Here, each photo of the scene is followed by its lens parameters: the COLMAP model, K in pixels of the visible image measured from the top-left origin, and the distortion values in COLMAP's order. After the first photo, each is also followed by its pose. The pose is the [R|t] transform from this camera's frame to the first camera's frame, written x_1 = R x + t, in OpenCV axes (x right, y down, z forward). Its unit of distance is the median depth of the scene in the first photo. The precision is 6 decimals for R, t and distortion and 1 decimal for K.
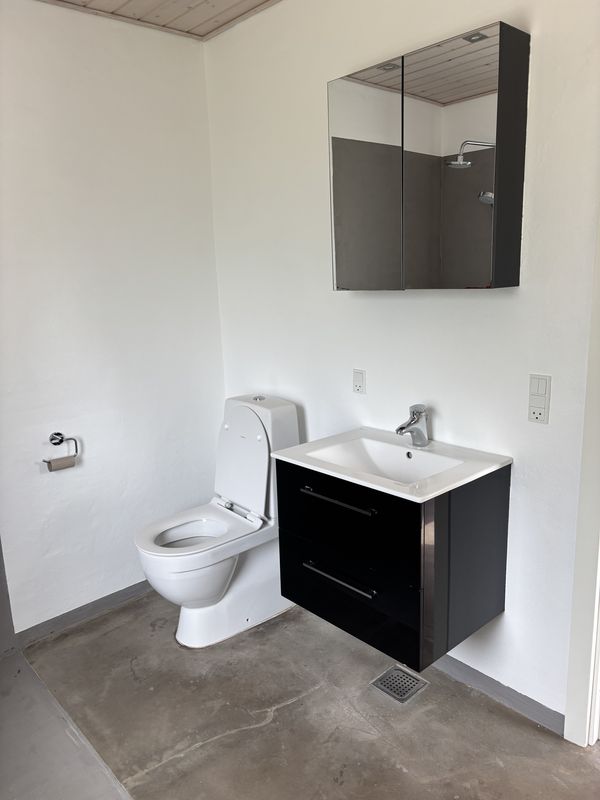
lens RADIAL K [[609.0, 0, 306.4], [0, 609.0, 404.4], [0, 0, 1]] dist [0.046377, -0.044398]
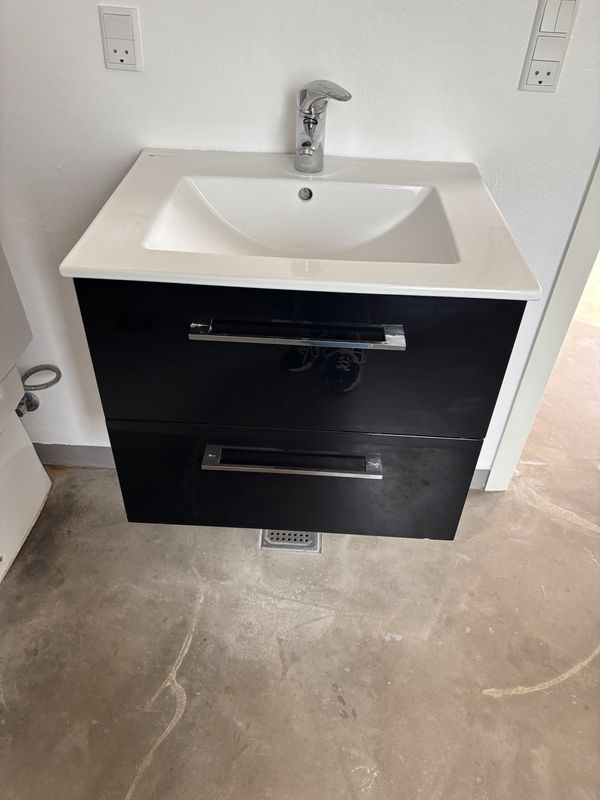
lens RADIAL K [[609.0, 0, 297.2], [0, 609.0, 403.2], [0, 0, 1]] dist [0.046377, -0.044398]
pose [[0.703199, -0.411548, 0.579776, -0.219618], [0.090357, 0.860561, 0.501269, -0.027073], [-0.705228, -0.300105, 0.642332, 0.646822]]
